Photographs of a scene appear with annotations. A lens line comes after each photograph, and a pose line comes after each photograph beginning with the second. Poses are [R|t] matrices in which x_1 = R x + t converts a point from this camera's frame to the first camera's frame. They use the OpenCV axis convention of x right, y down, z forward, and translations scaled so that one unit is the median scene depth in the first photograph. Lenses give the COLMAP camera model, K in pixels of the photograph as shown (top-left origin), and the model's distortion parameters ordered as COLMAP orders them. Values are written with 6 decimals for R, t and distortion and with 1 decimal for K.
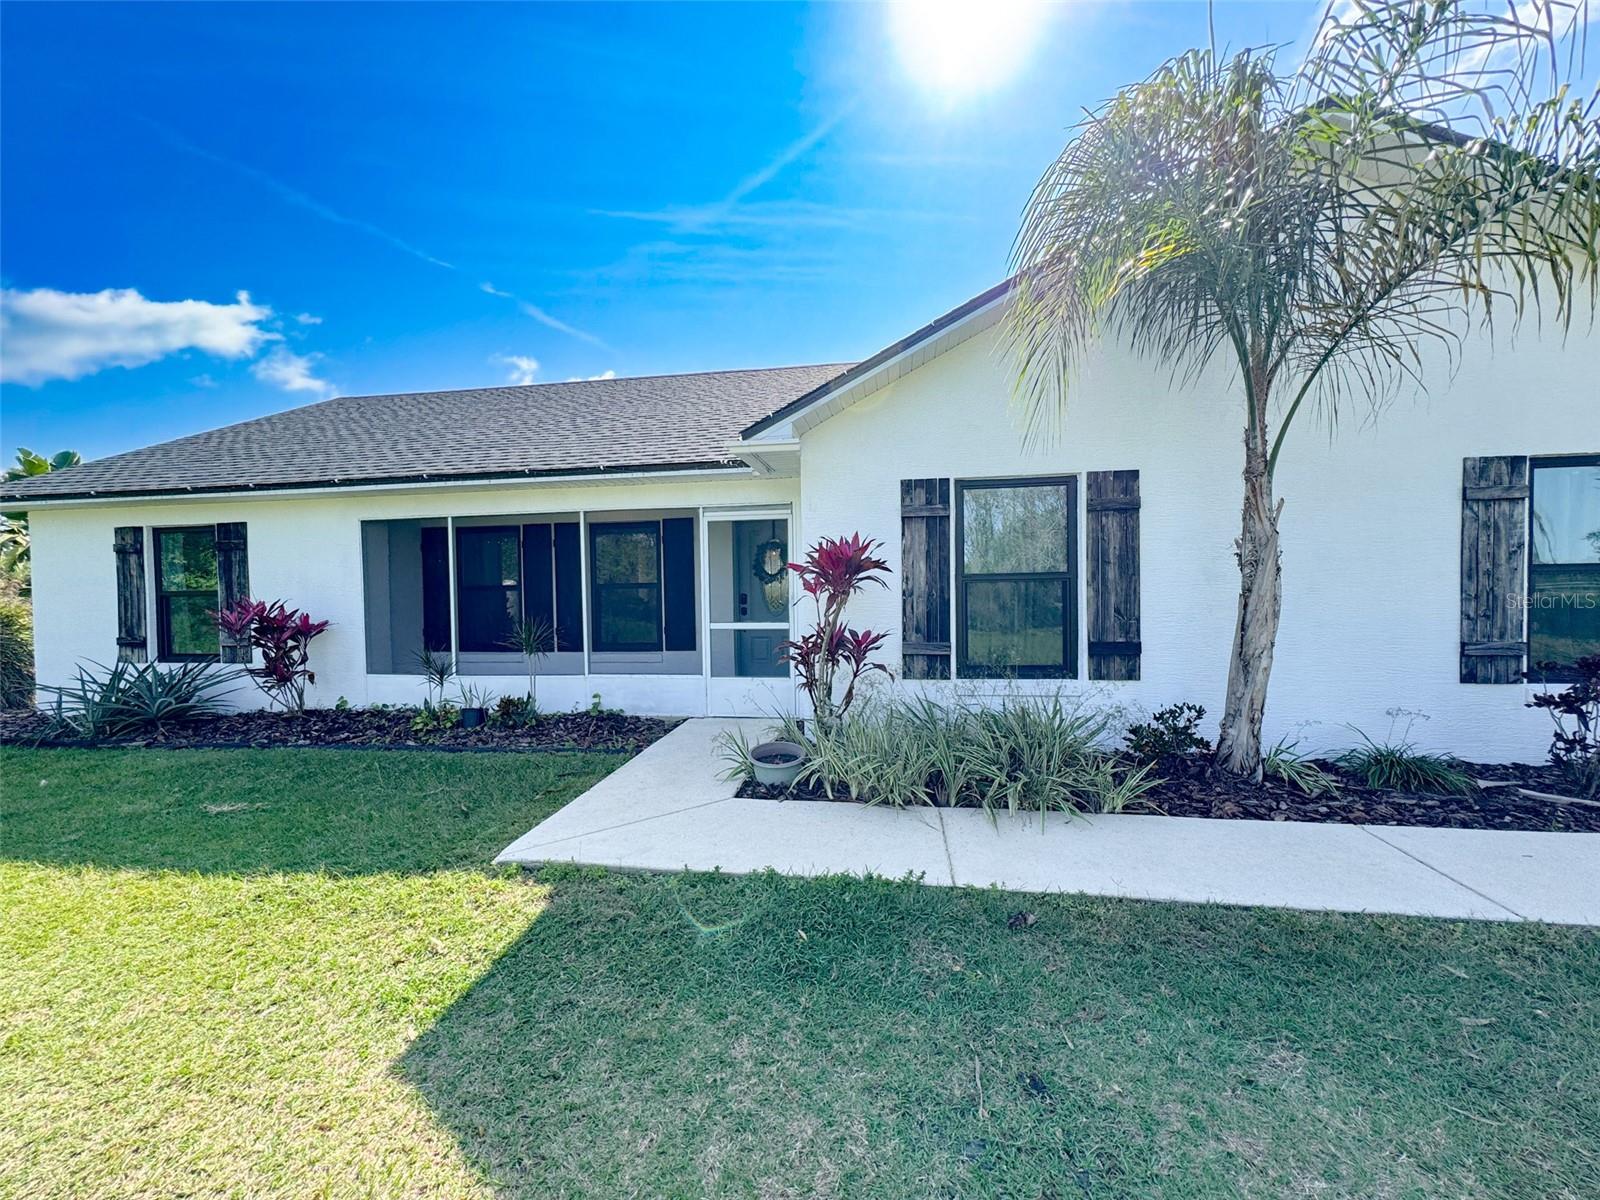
lens RADIAL K [[640.5, 0, 800.0], [0, 640.5, 600.0], [0, 0, 1]] dist [0.001238, 0.000182]
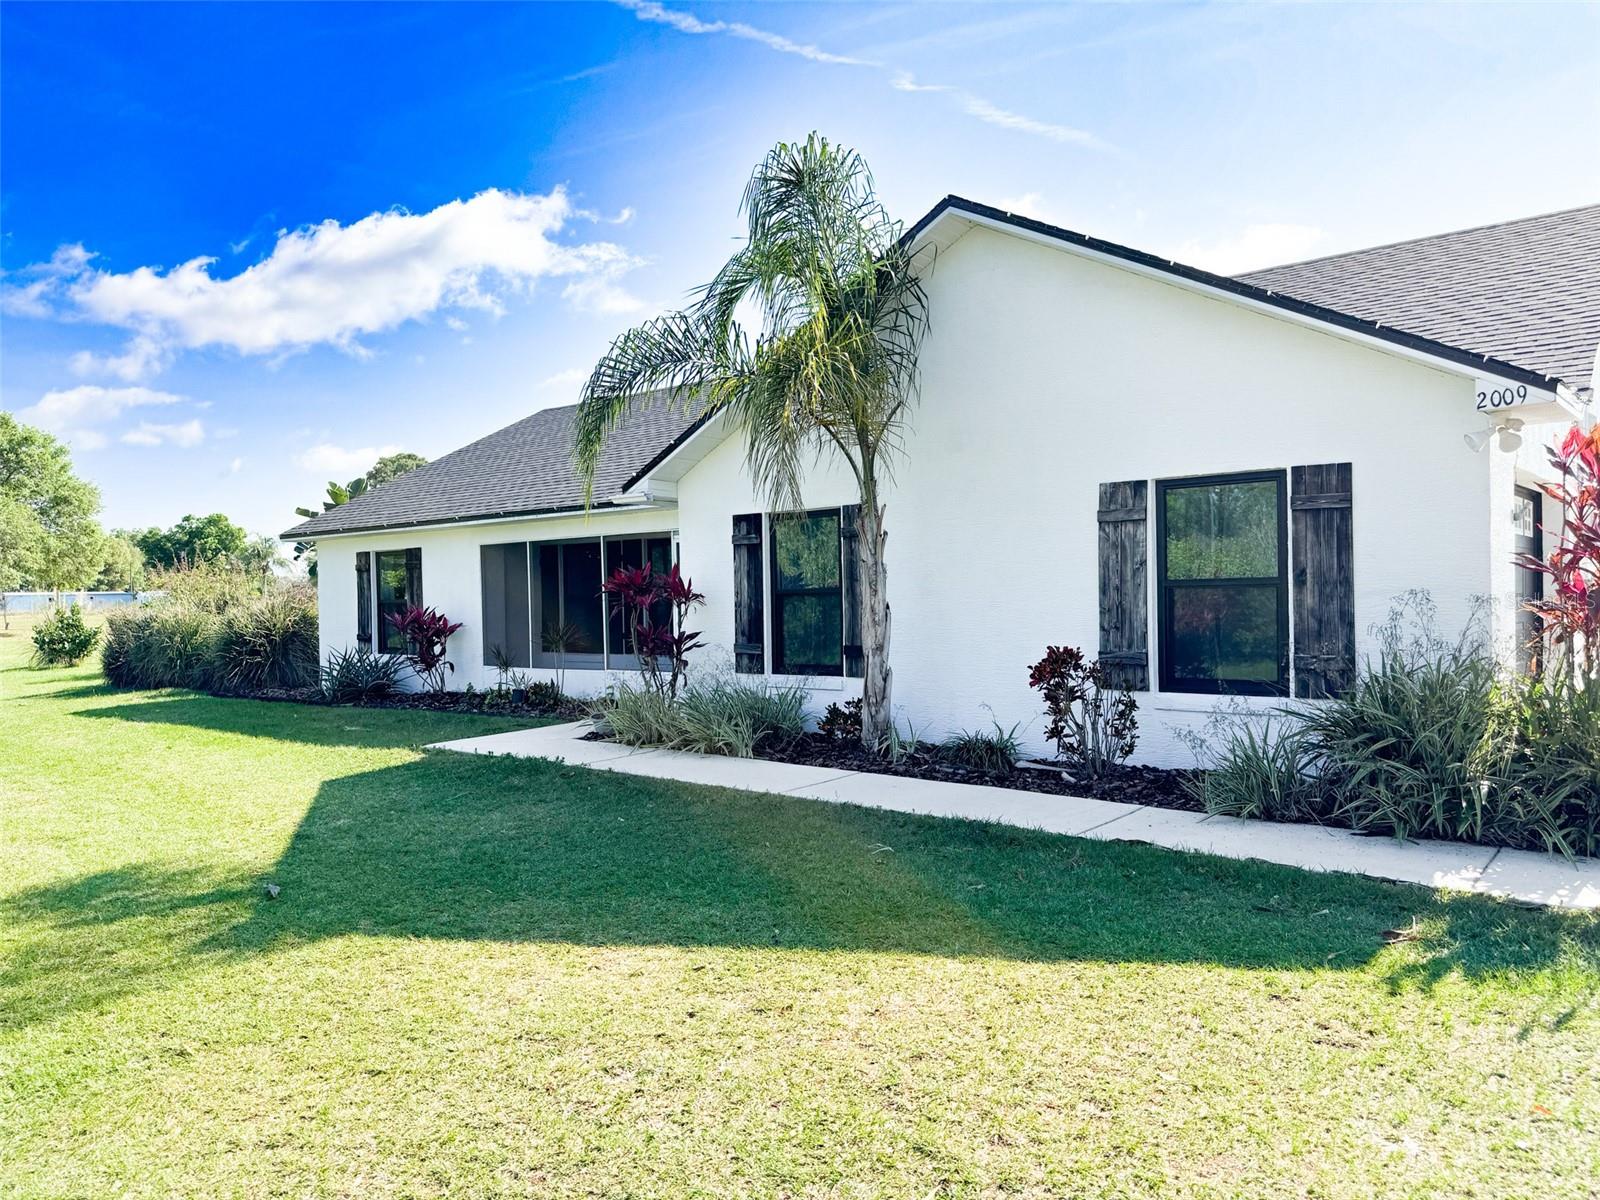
lens RADIAL K [[1102.8, 0, 801.1], [0, 1102.8, 610.6], [0, 0, 1]] dist [0.140850, -0.193487]
pose [[0.857414, 0.006247, -0.514590, 1.051203], [-0.004591, 0.999979, 0.004489, -0.006842], [0.514607, -0.001486, 0.857425, -0.600140]]
